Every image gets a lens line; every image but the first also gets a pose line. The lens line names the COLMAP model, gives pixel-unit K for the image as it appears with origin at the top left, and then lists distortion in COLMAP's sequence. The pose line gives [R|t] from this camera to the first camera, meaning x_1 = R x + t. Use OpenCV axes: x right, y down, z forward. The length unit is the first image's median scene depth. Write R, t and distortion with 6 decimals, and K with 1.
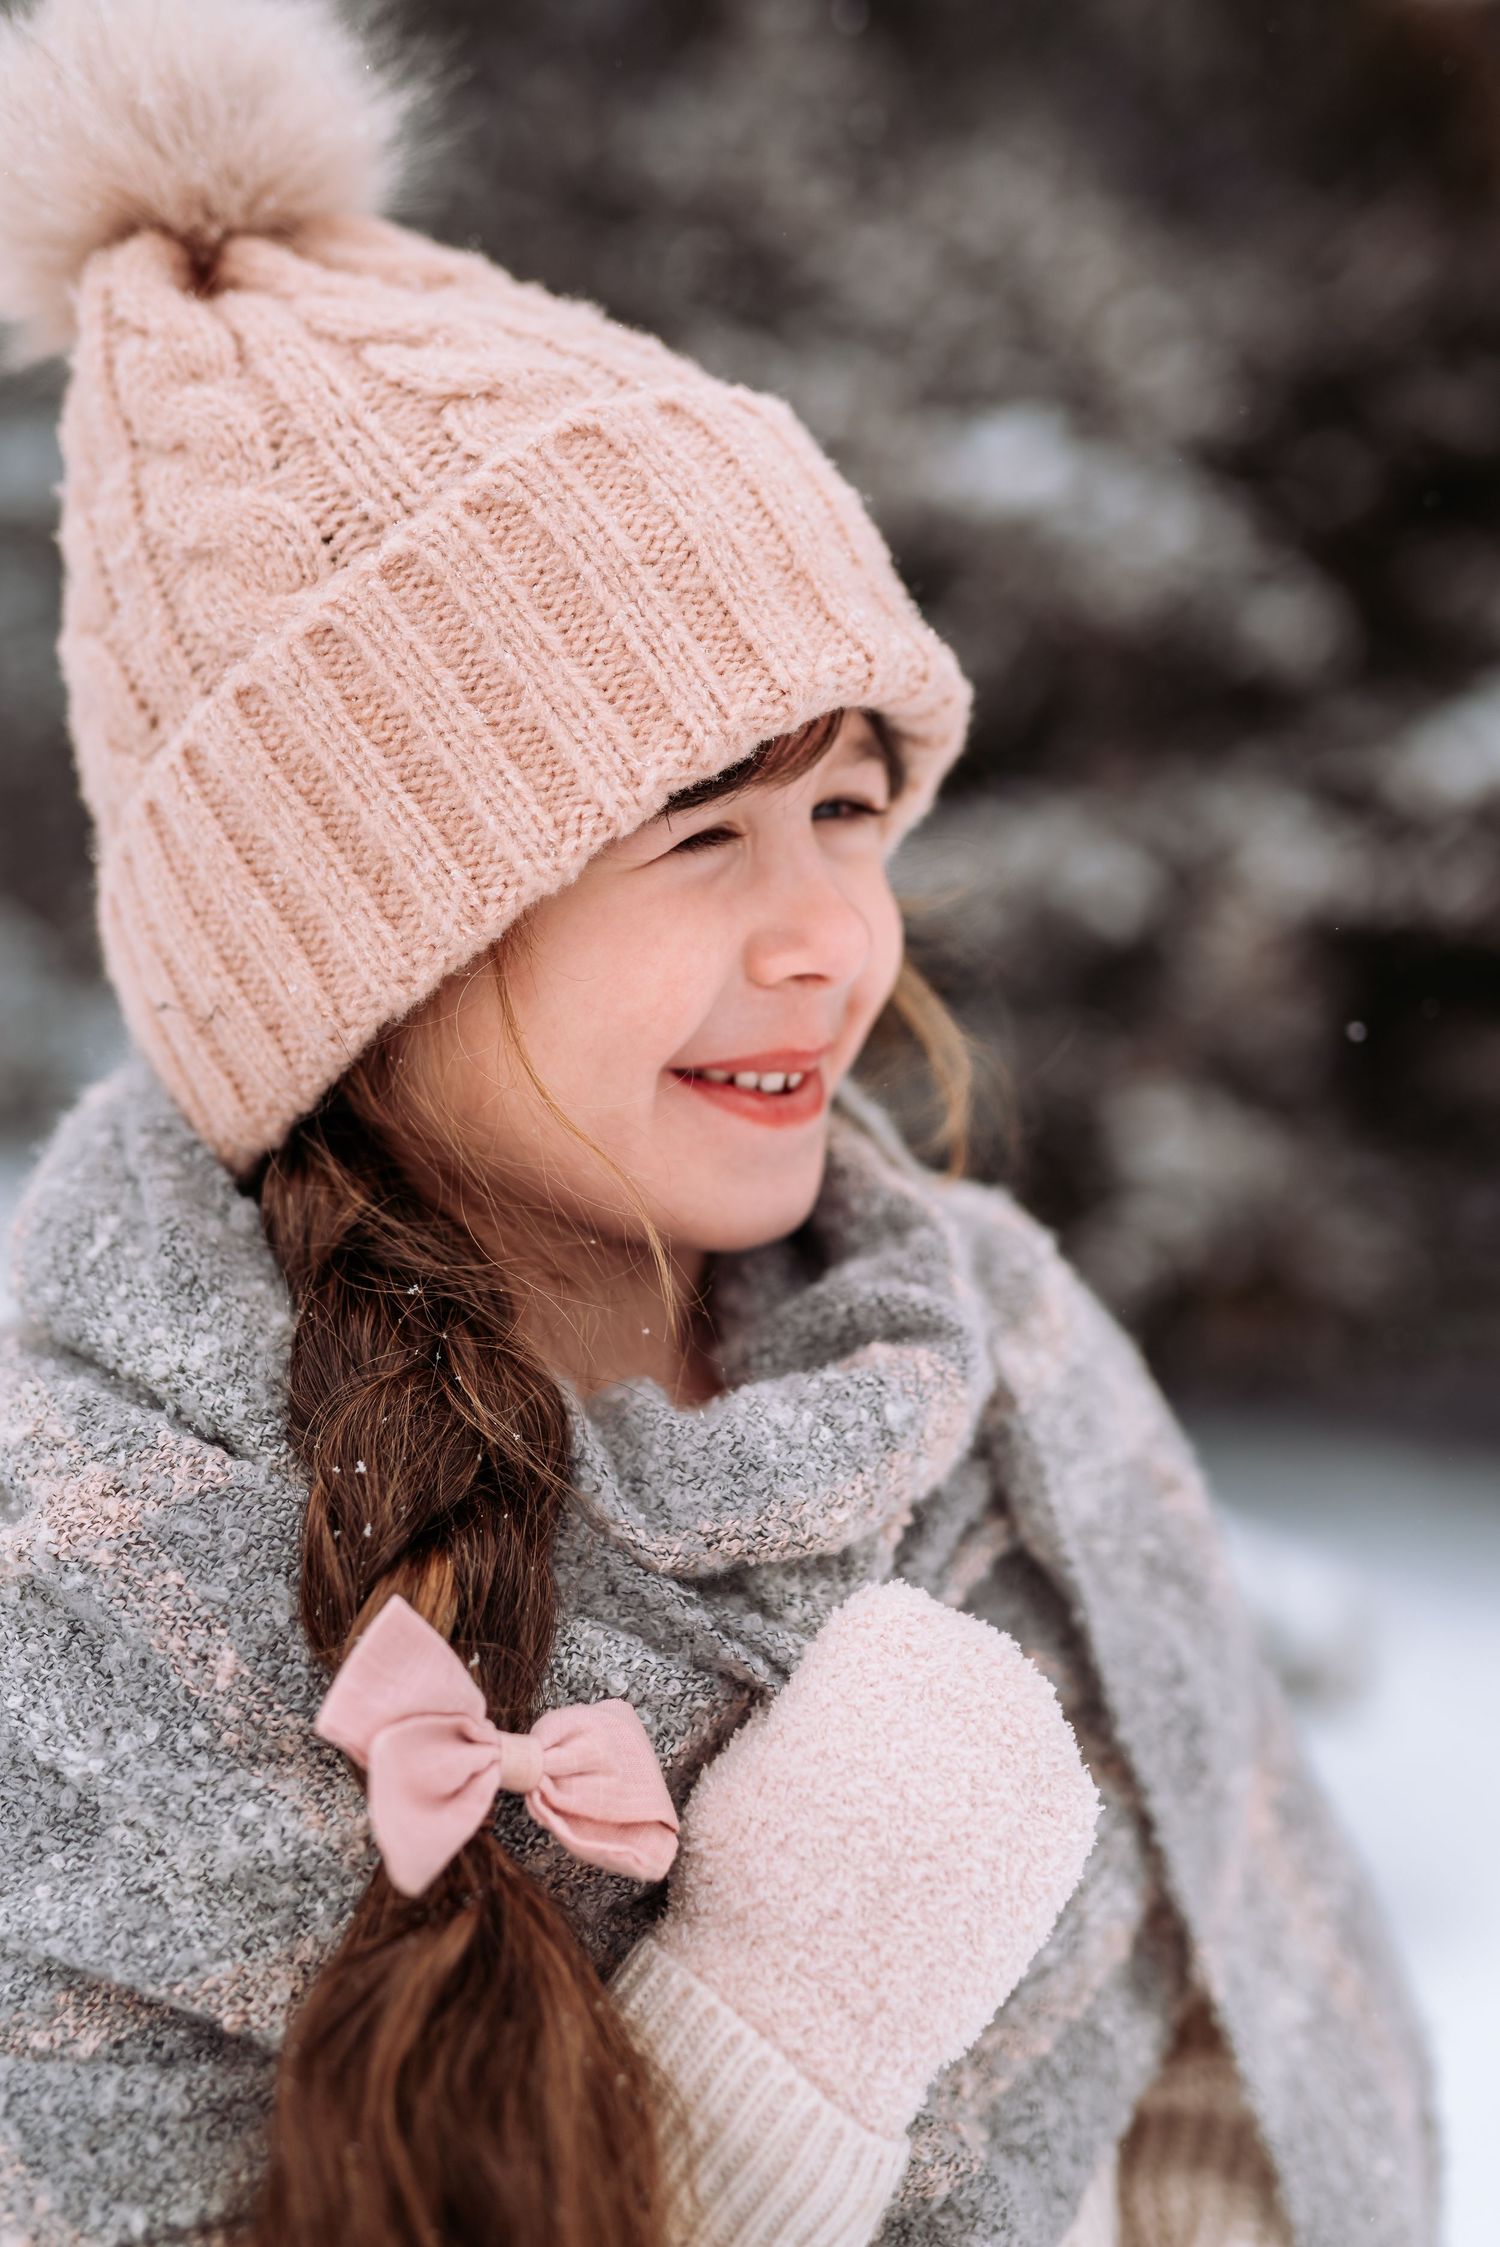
lens RADIAL K [[3545.0, 0, 750.0], [0, 3545.0, 1123.5], [0, 0, 1]] dist [0.163552, -0.061436]
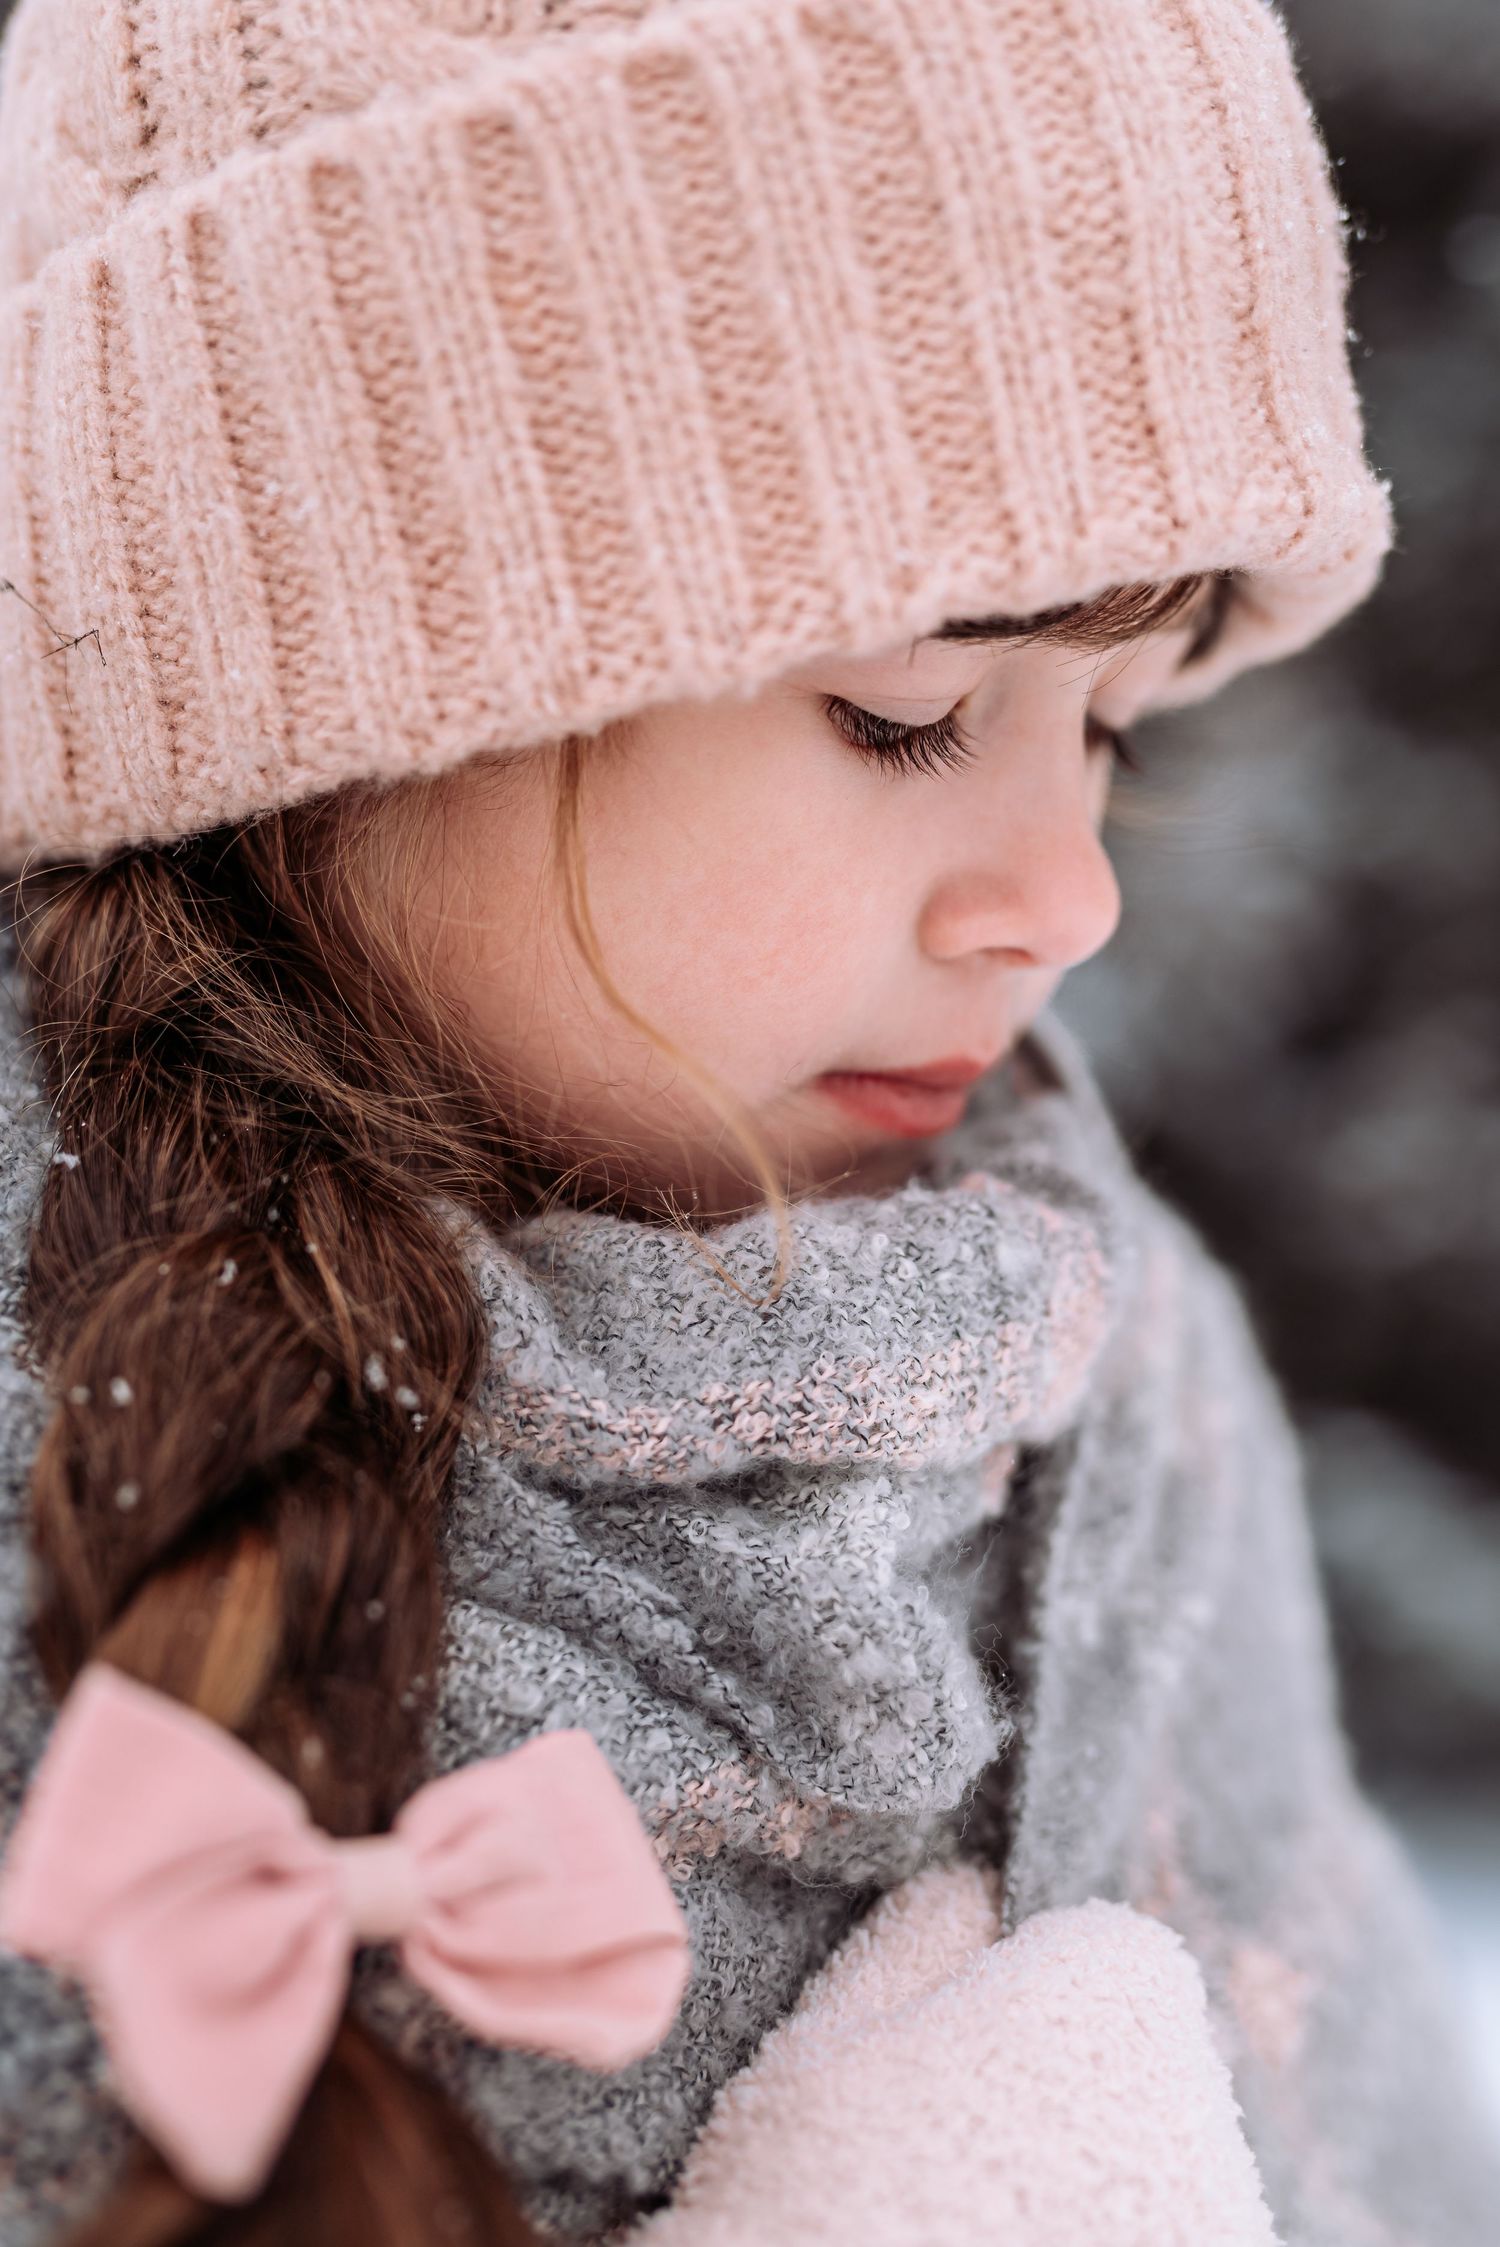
lens RADIAL K [[3545.0, 0, 750.0], [0, 3545.0, 1123.5], [0, 0, 1]] dist [0.163552, -0.061436]
pose [[0.926980, 0.347658, 0.140860, -0.107424], [-0.364726, 0.923101, 0.121895, -0.074183], [-0.087650, -0.164370, 0.982497, 0.390223]]
